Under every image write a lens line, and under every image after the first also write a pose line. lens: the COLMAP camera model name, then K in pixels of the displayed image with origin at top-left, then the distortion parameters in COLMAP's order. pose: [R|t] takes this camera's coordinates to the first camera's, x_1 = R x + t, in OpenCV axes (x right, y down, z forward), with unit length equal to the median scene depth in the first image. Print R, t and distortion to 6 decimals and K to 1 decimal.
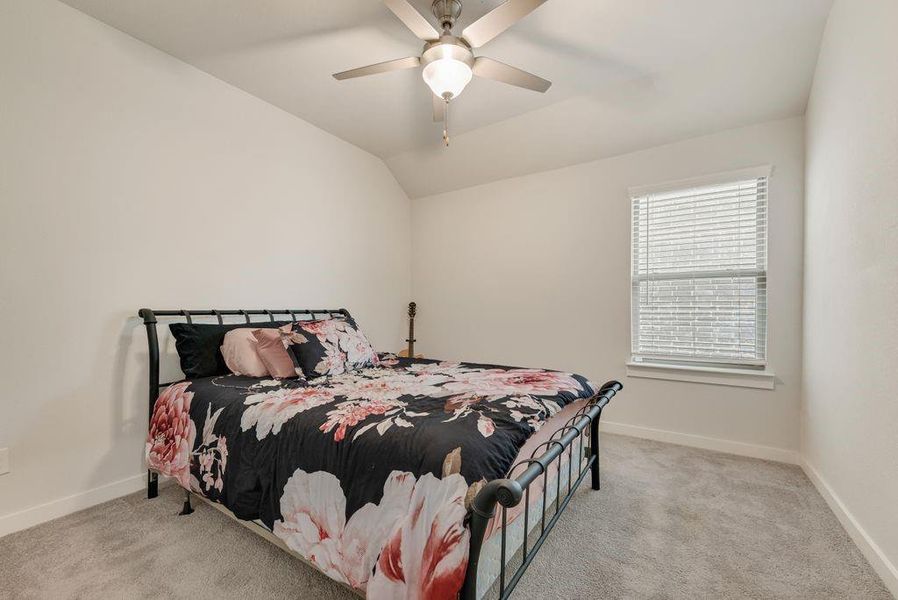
lens RADIAL K [[352.0, 0, 450.9], [0, 352.0, 303.9], [0, 0, 1]] dist [0.002929, 0.000216]
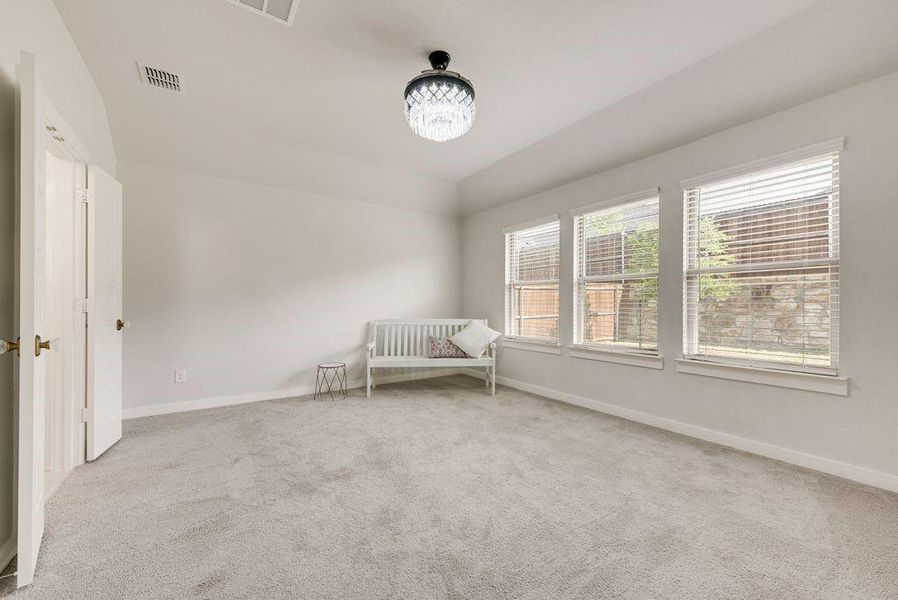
lens RADIAL K [[360.4, 0, 444.9], [0, 360.4, 304.3], [0, 0, 1]] dist [0.002973, 0.000246]
pose [[0.920925, -0.007506, -0.389668, 0.298130], [0.011152, 0.999913, 0.007097, -0.000830], [0.389581, -0.010881, 0.920928, -0.190129]]
